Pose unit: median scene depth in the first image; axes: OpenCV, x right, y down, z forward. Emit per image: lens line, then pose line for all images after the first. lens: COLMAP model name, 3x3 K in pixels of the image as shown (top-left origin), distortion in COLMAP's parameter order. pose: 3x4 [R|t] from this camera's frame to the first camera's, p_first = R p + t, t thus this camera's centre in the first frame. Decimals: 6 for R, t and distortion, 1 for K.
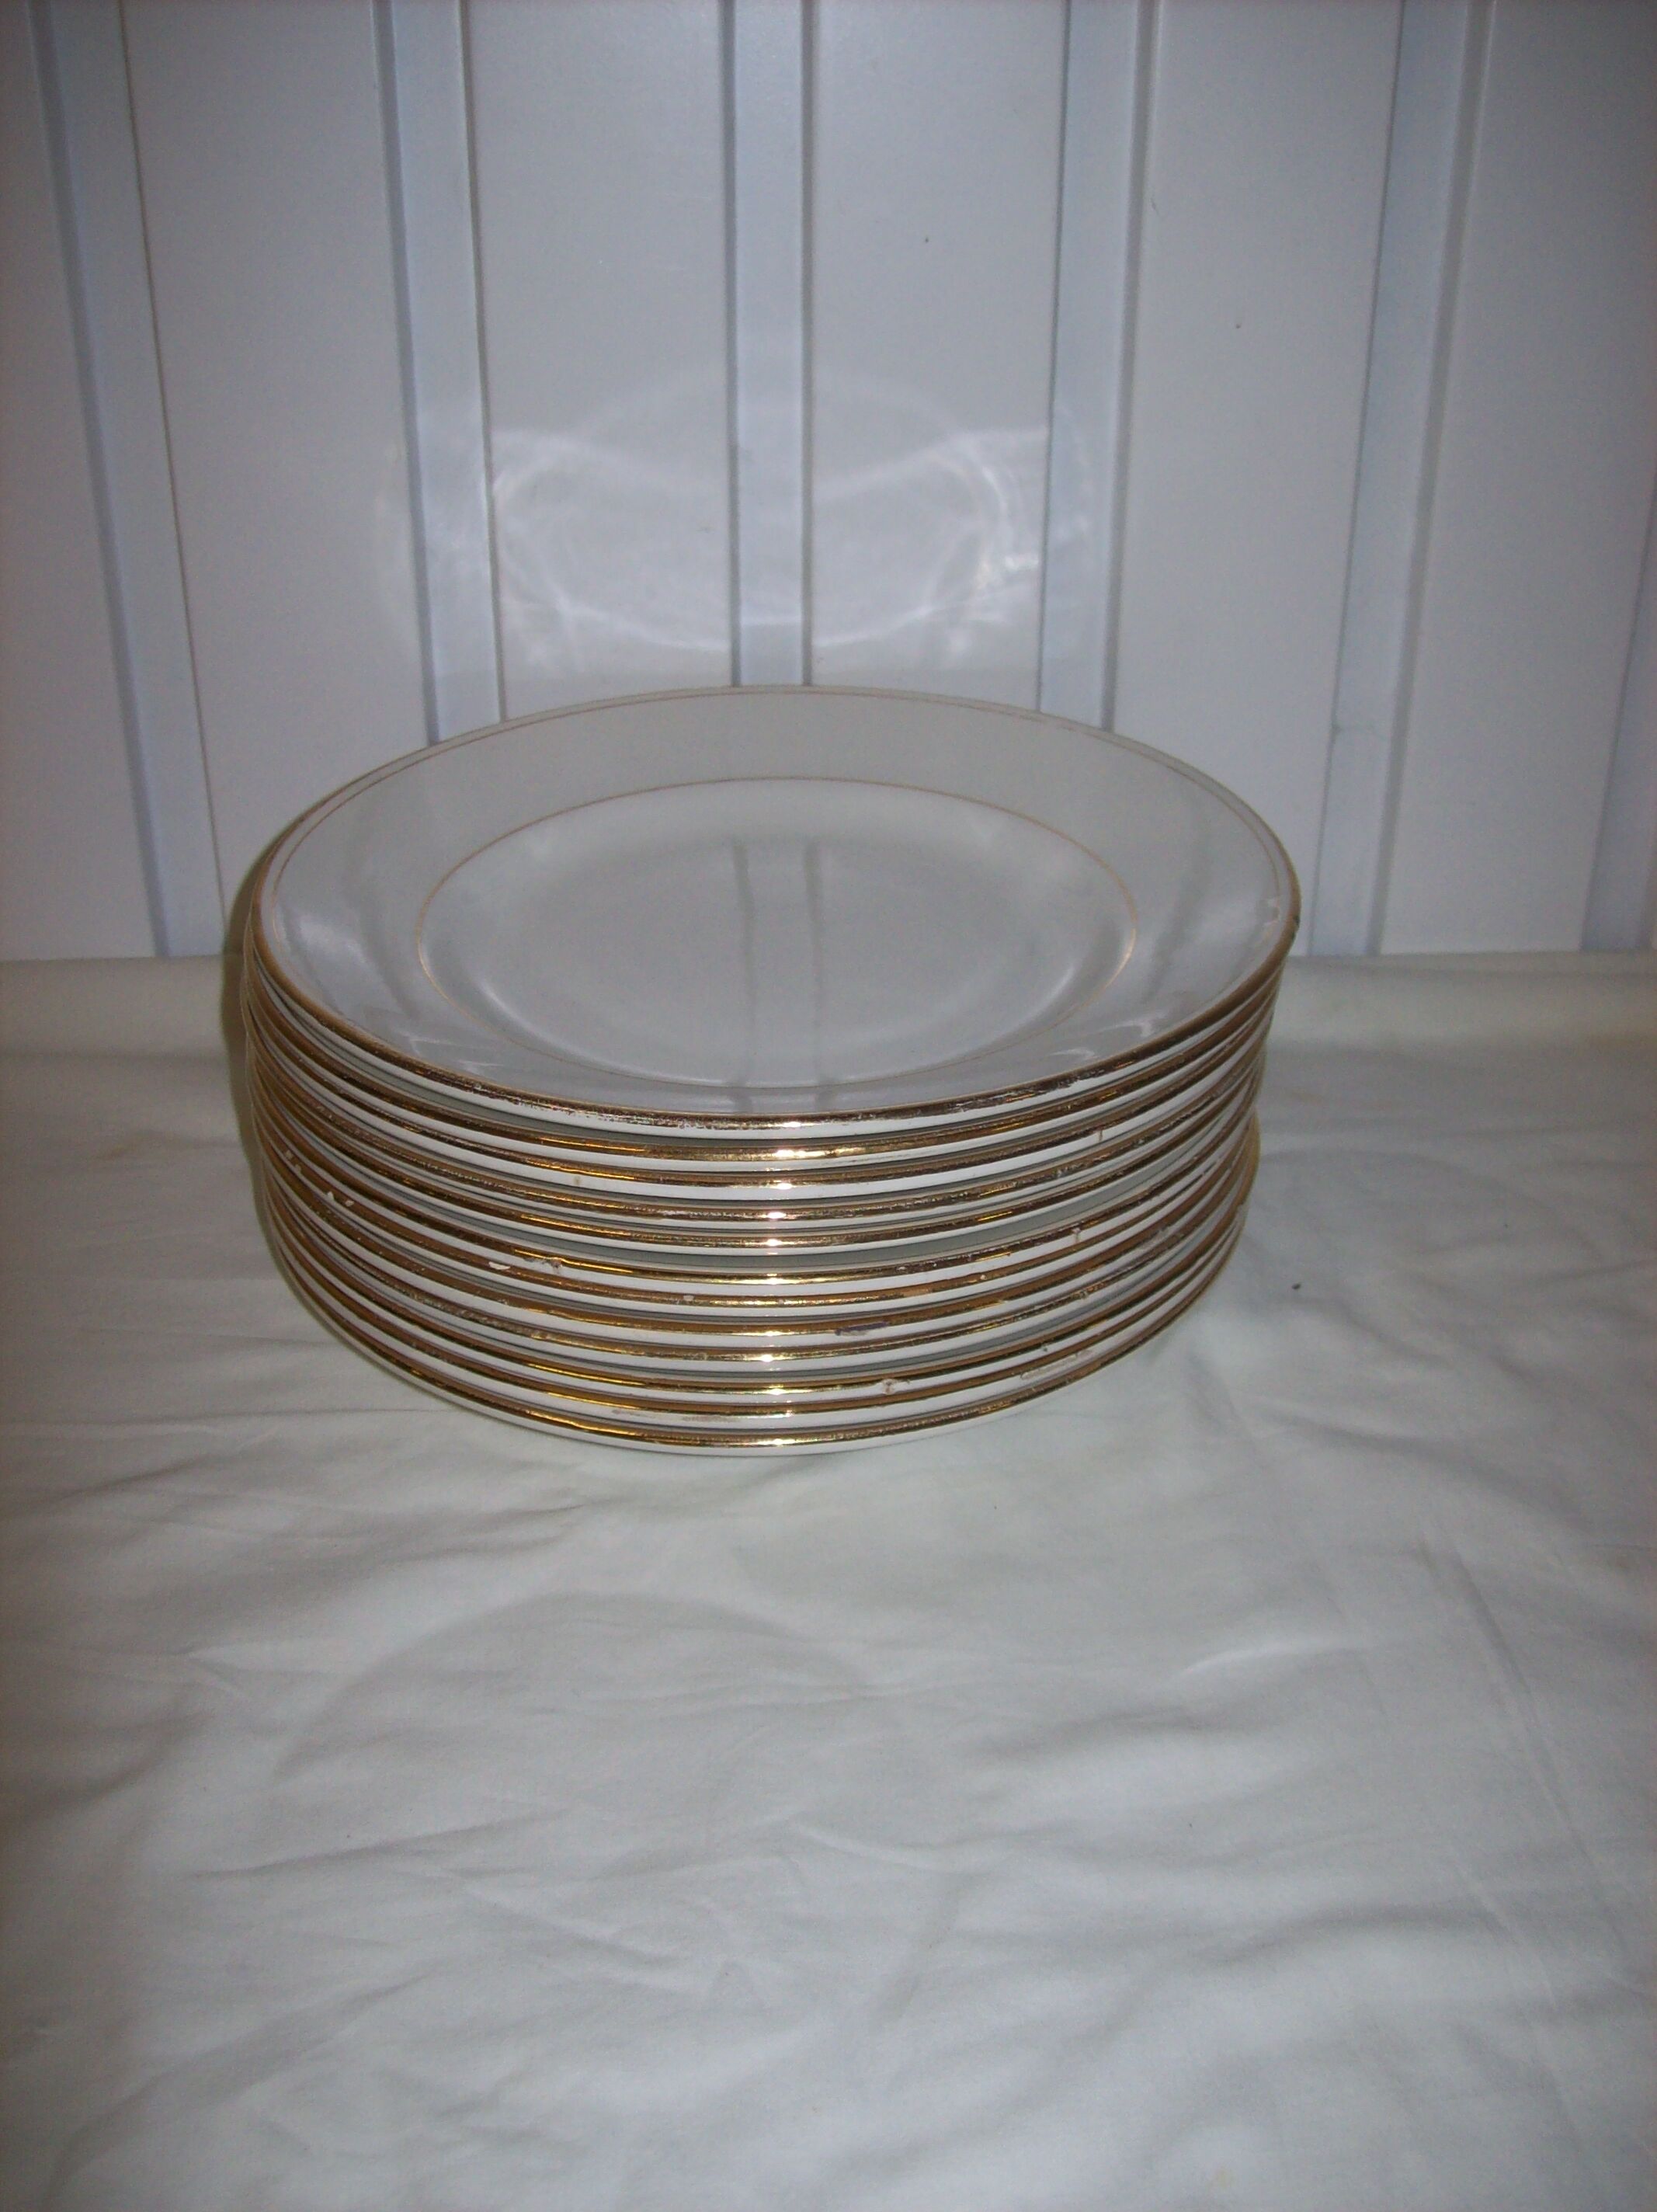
lens RADIAL K [[2199.8, 0, 828.5], [0, 2199.8, 1106.0], [0, 0, 1]] dist [-0.057450, 0.010339]
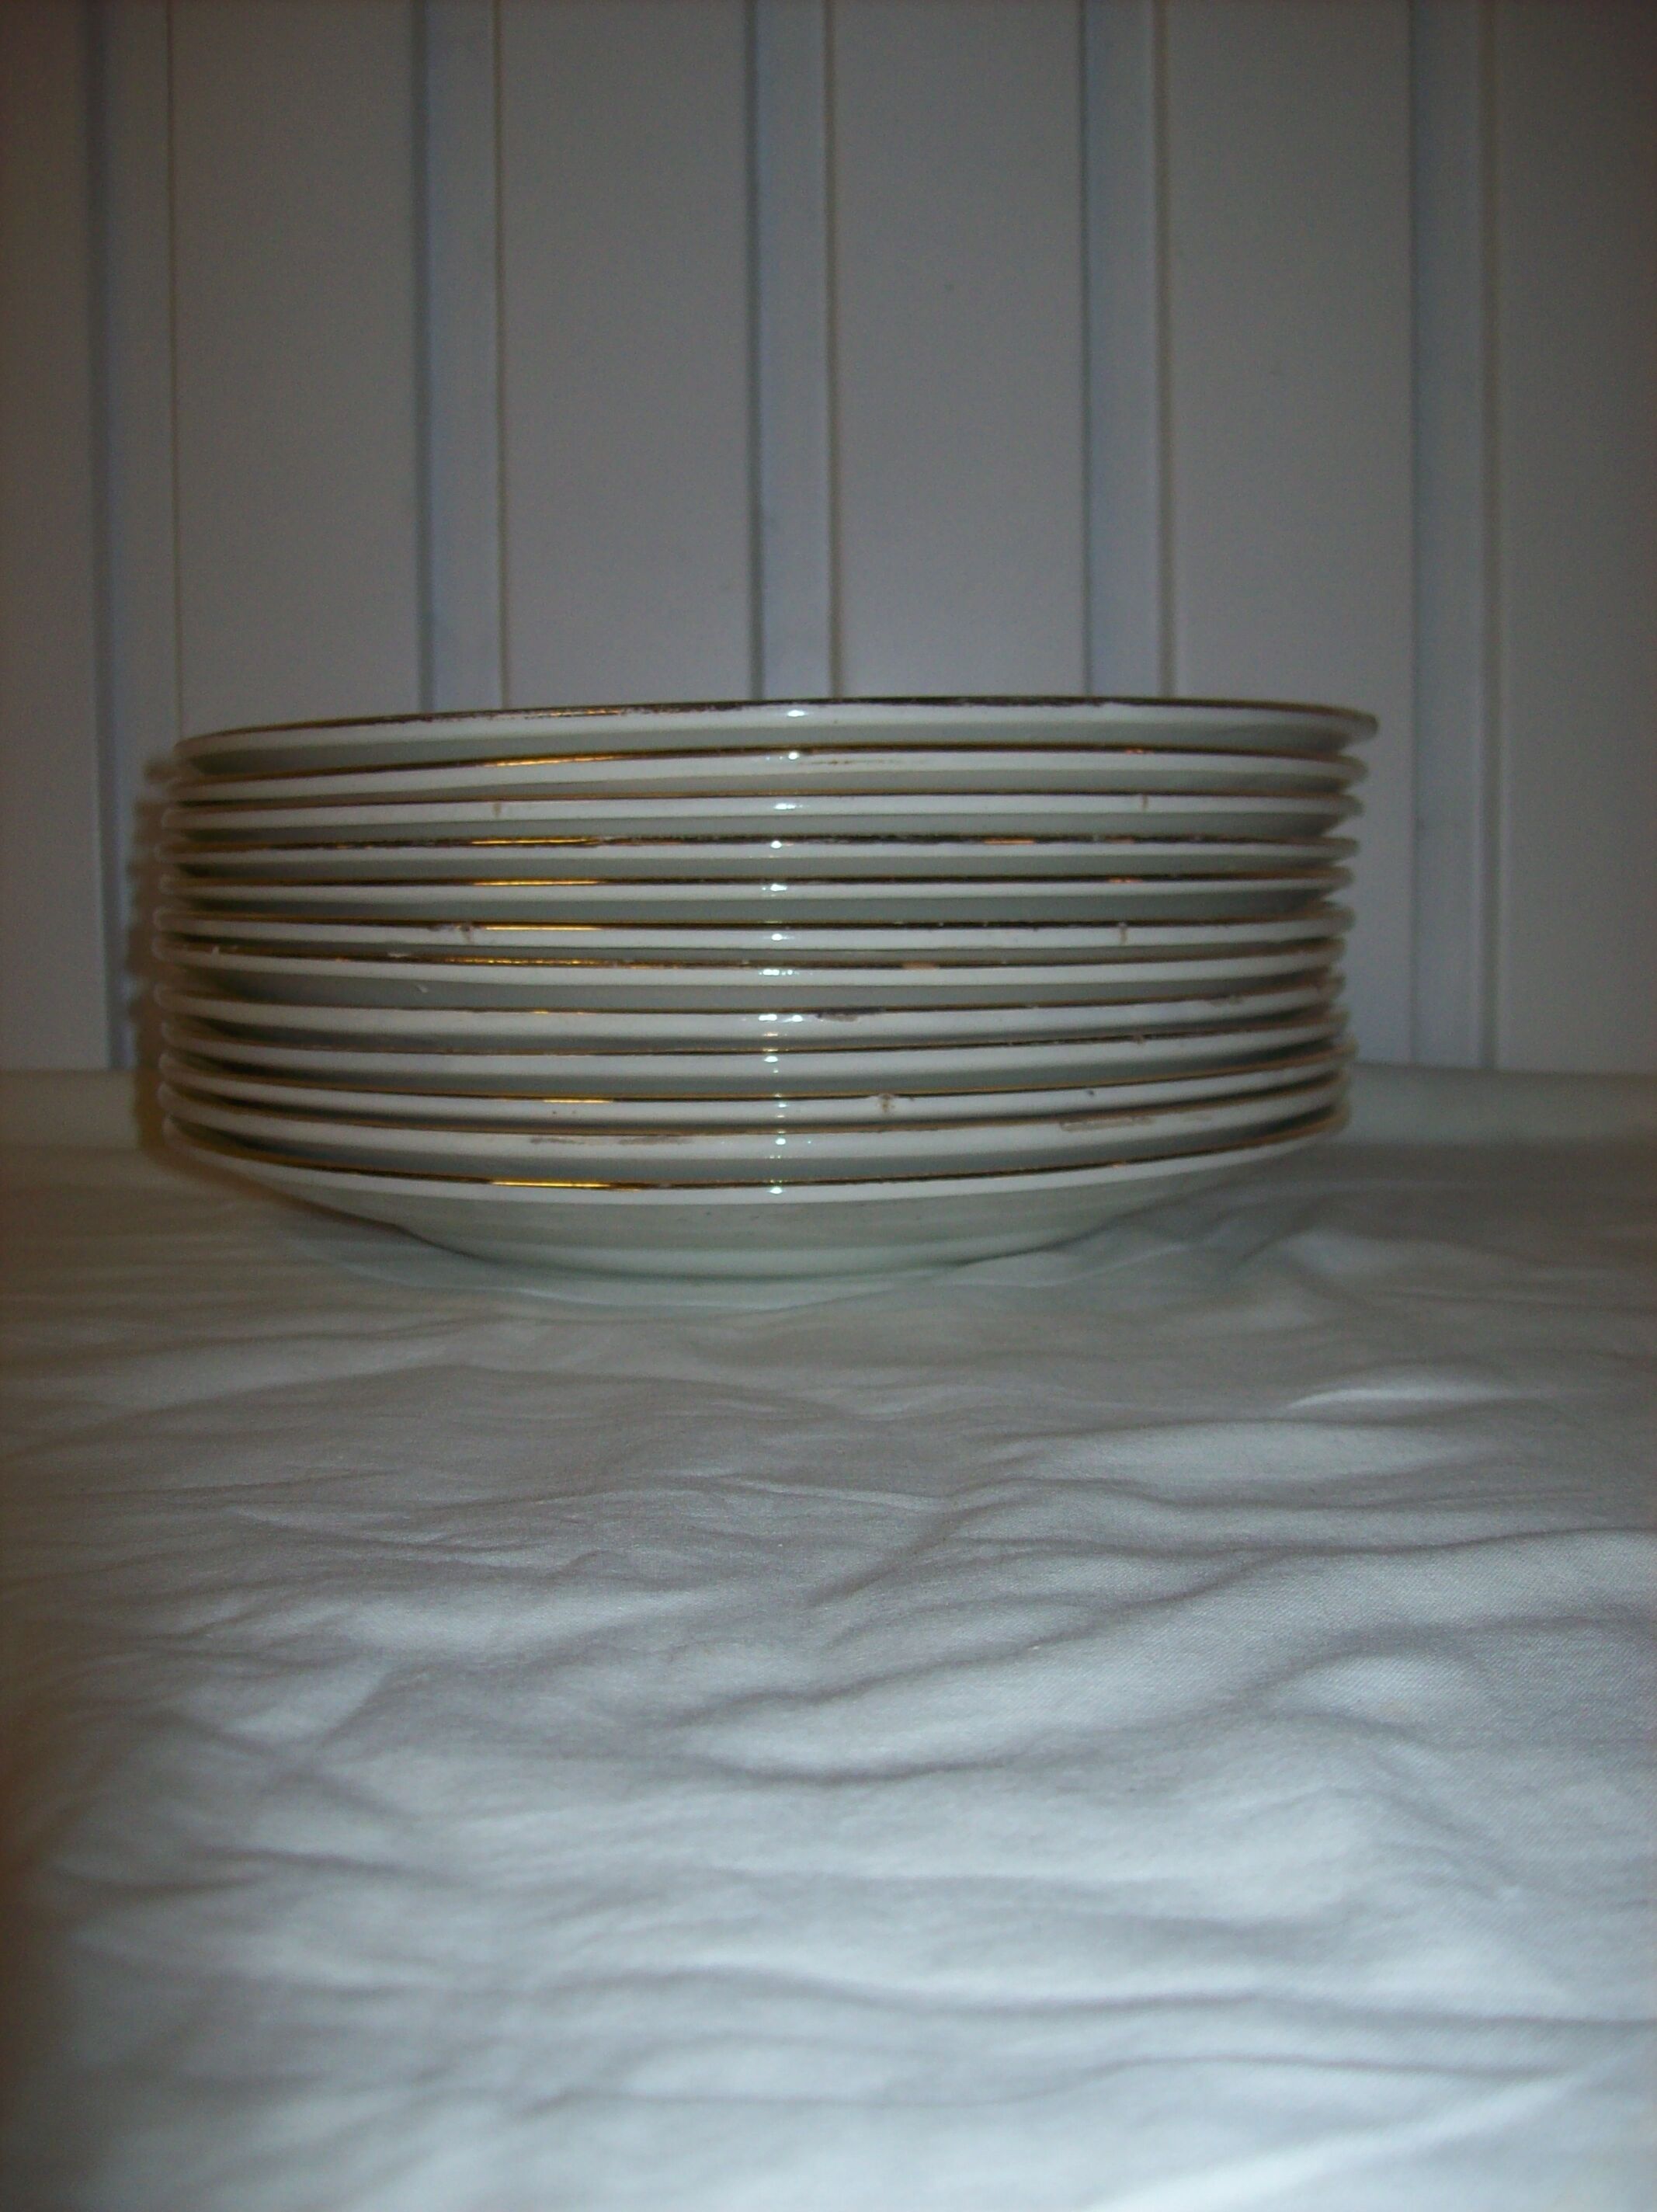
lens RADIAL K [[2199.8, 0, 828.5], [0, 2199.8, 1106.0], [0, 0, 1]] dist [-0.057450, 0.010339]
pose [[0.998795, -0.008426, -0.048354, 0.049203], [-0.009923, 0.930149, -0.367049, 0.451743], [0.048070, 0.367087, 0.928944, 0.308259]]
